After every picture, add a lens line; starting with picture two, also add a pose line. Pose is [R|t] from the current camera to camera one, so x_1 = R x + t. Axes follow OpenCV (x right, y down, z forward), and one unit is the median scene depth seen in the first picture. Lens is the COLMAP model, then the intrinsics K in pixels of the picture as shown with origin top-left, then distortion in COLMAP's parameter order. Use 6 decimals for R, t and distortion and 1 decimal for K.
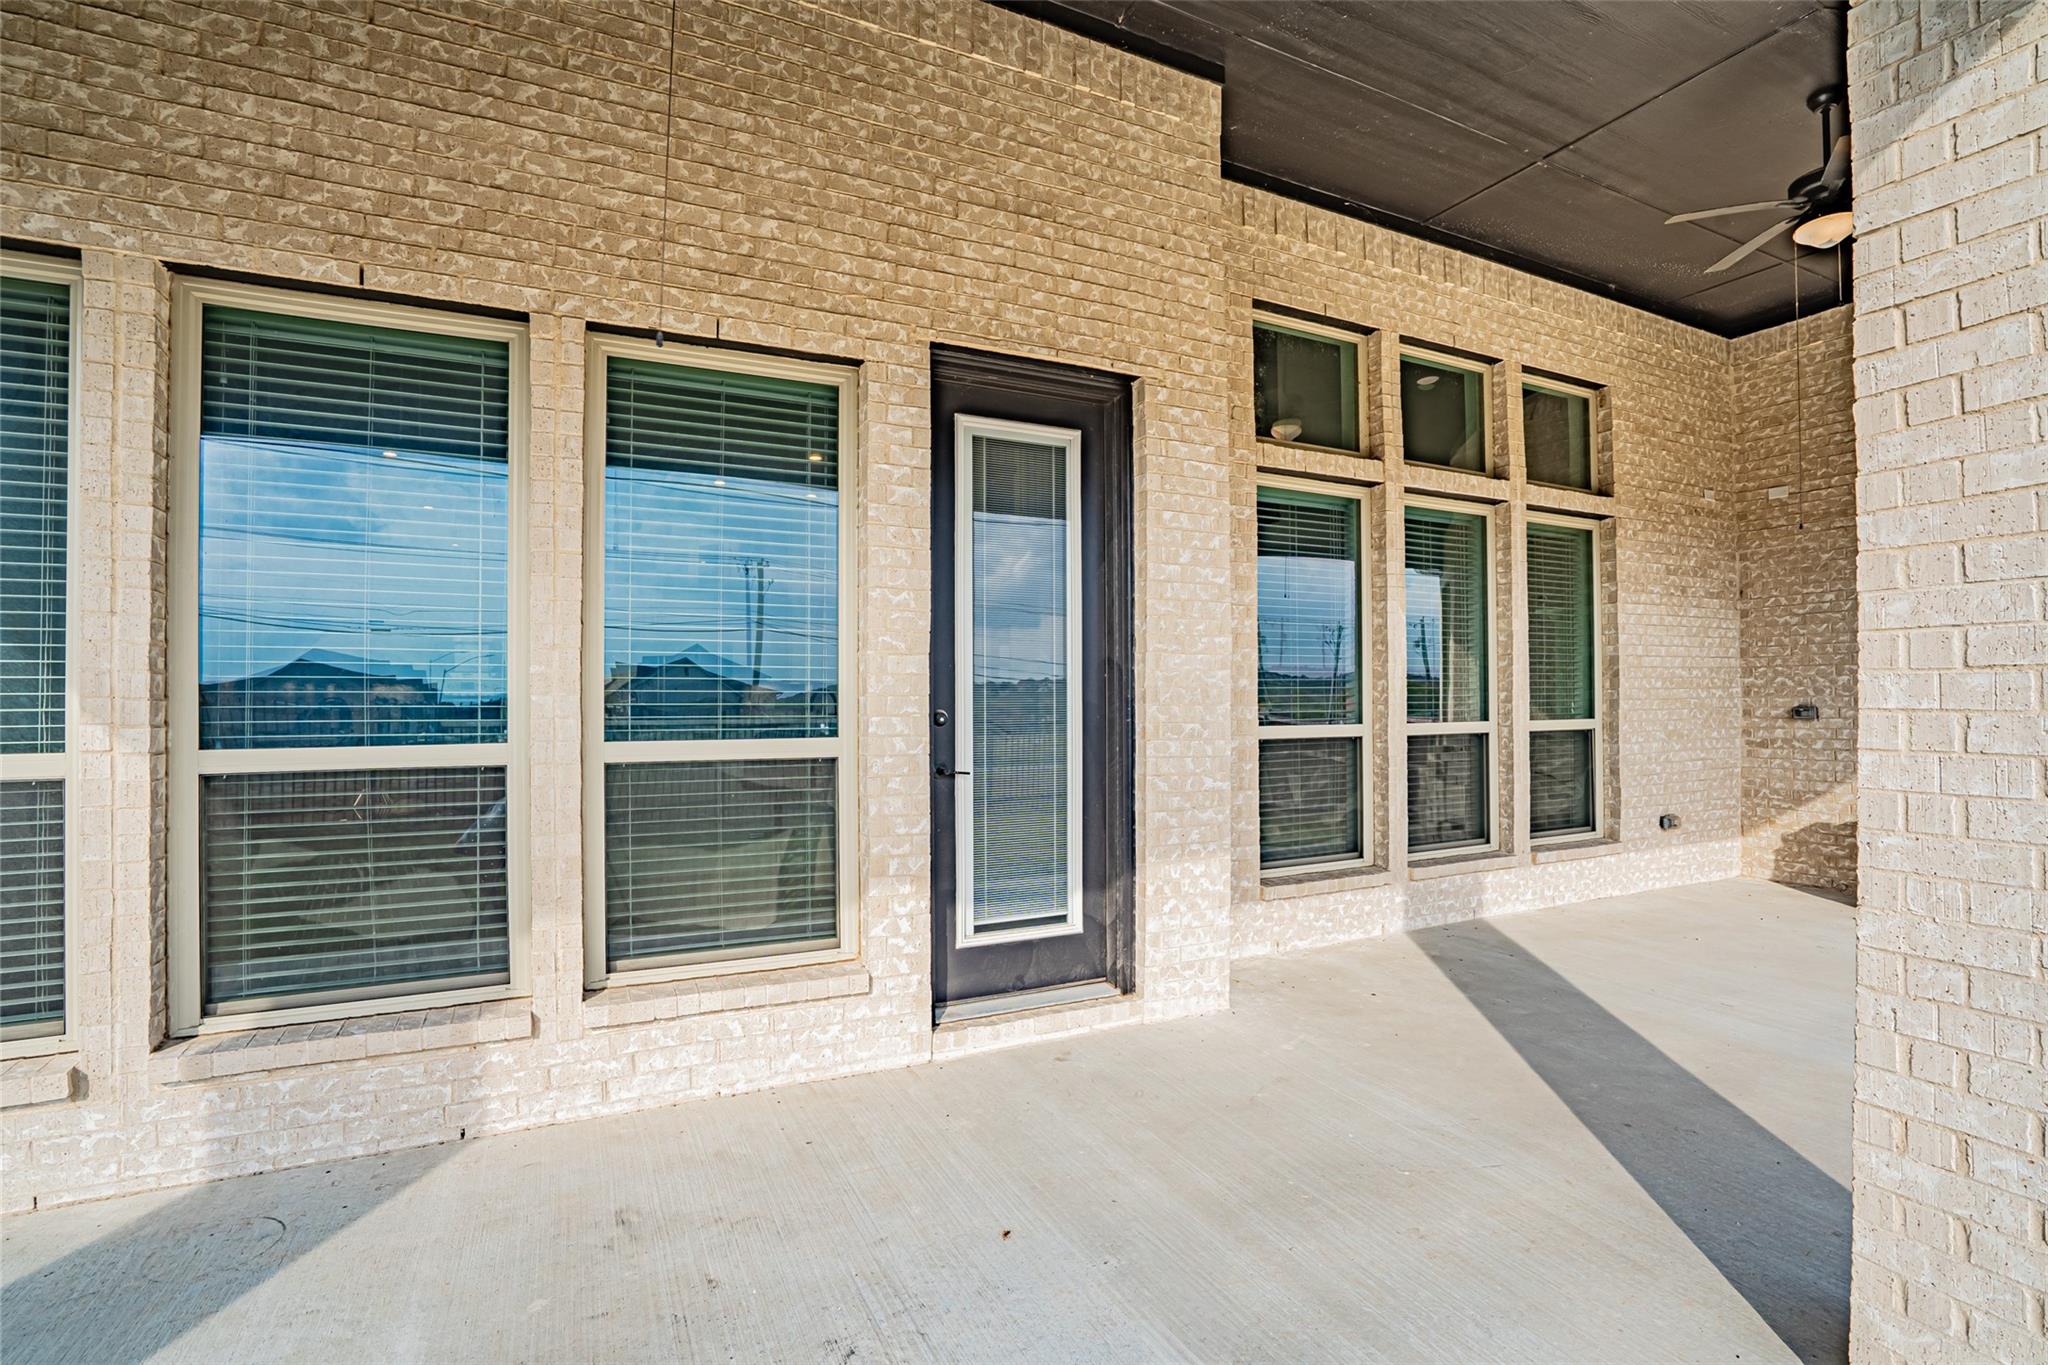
lens RADIAL K [[899.8, 0, 1024.0], [0, 899.8, 682.5], [0, 0, 1]] dist [-0.018172, -0.000735]
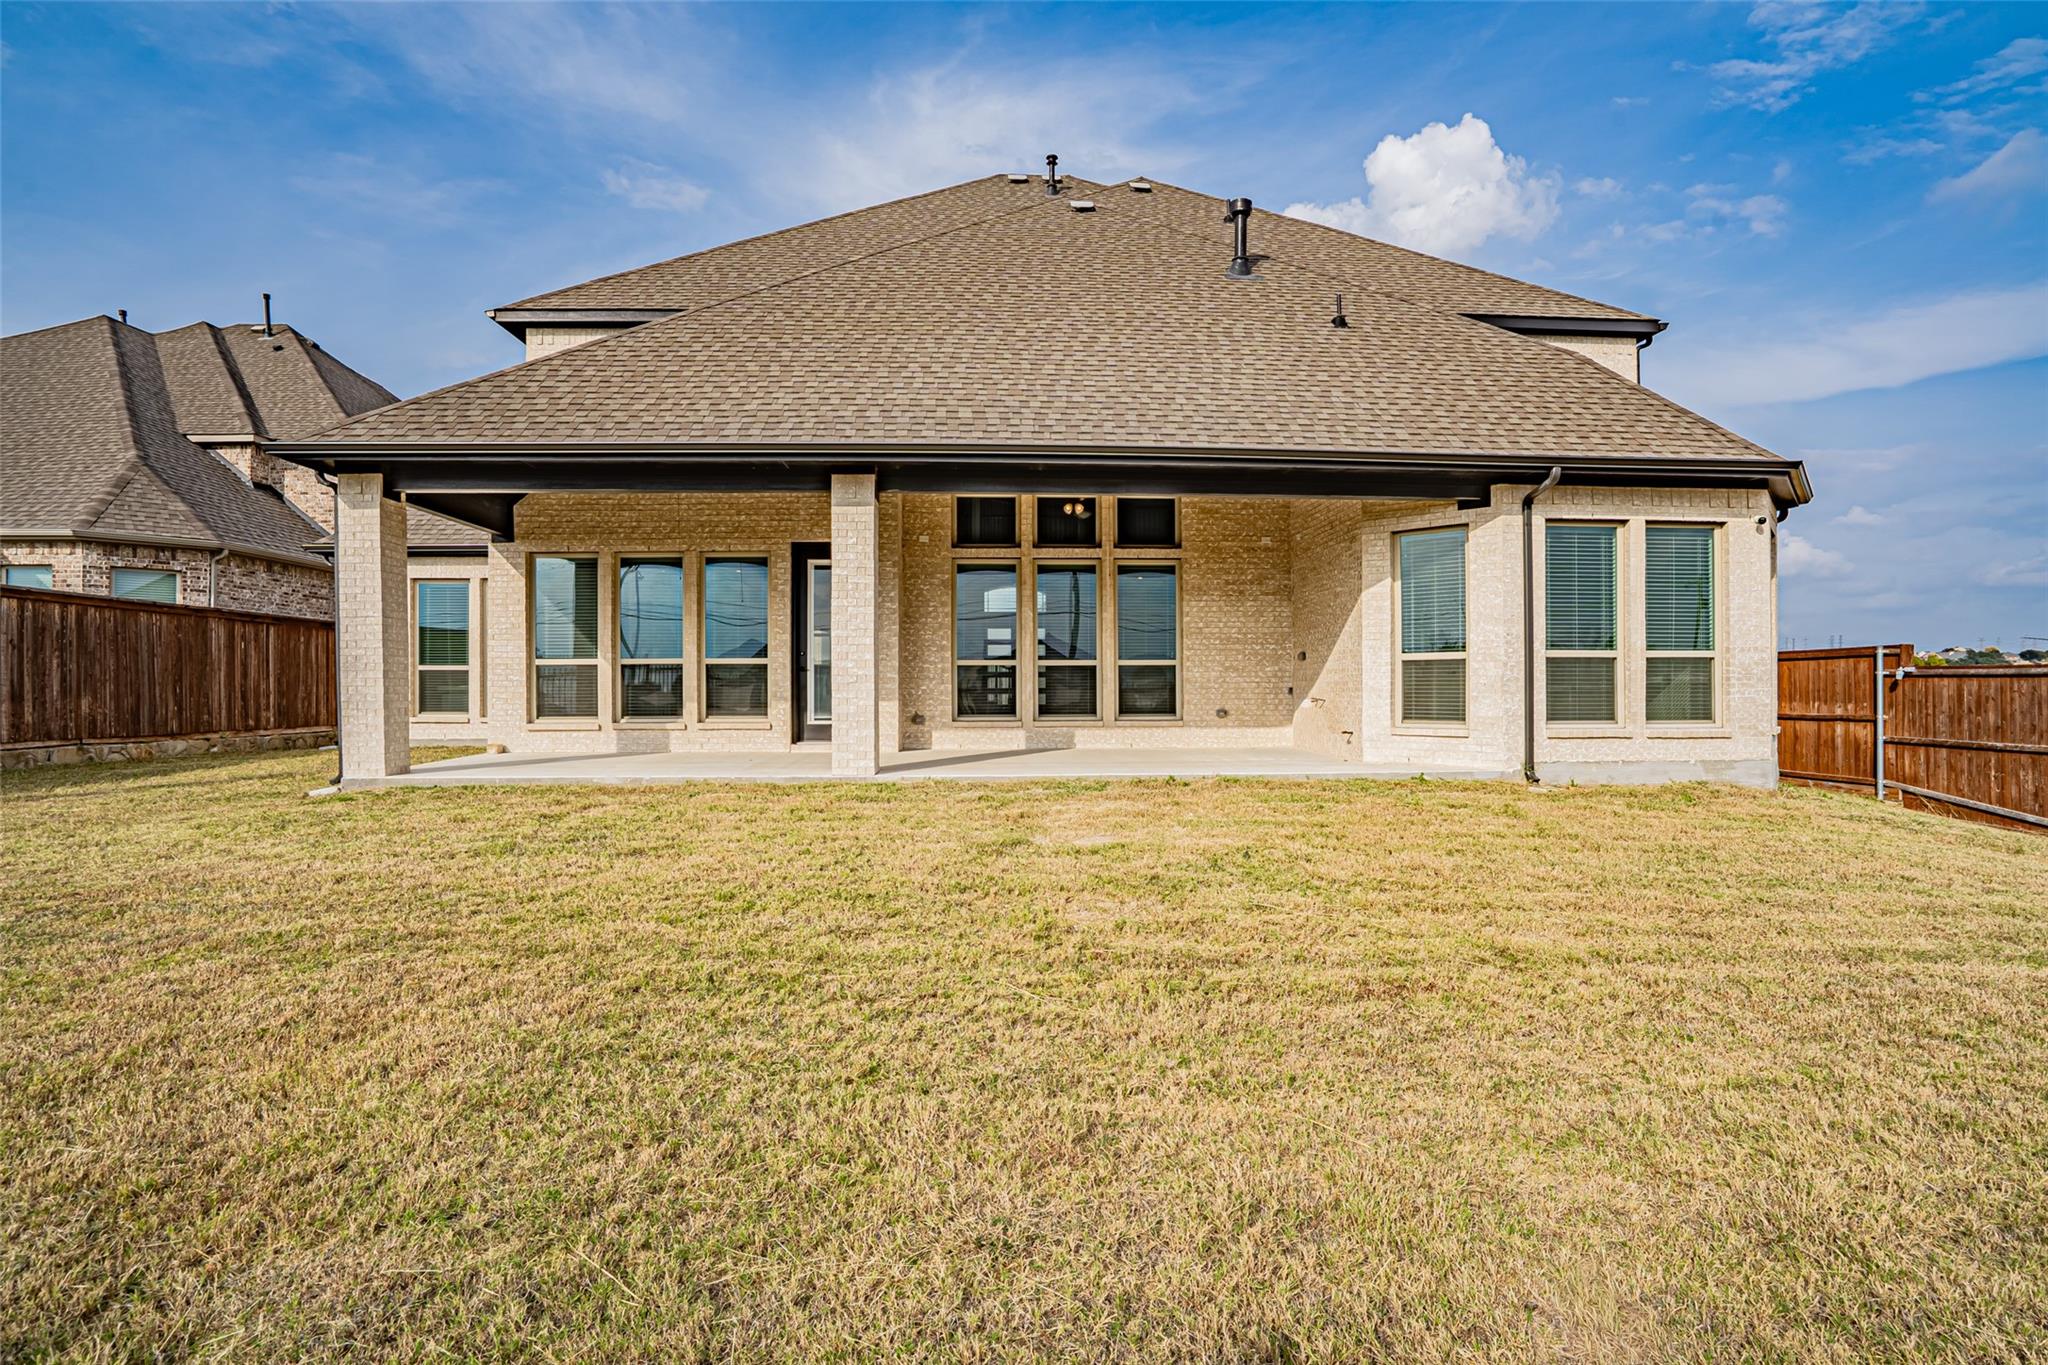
lens RADIAL K [[899.8, 0, 1024.0], [0, 899.8, 682.5], [0, 0, 1]] dist [-0.018172, -0.000735]
pose [[0.929130, -0.005038, -0.369718, 2.020760], [0.008463, 0.999935, 0.007640, 0.137652], [0.369656, -0.010228, 0.929112, -1.881459]]
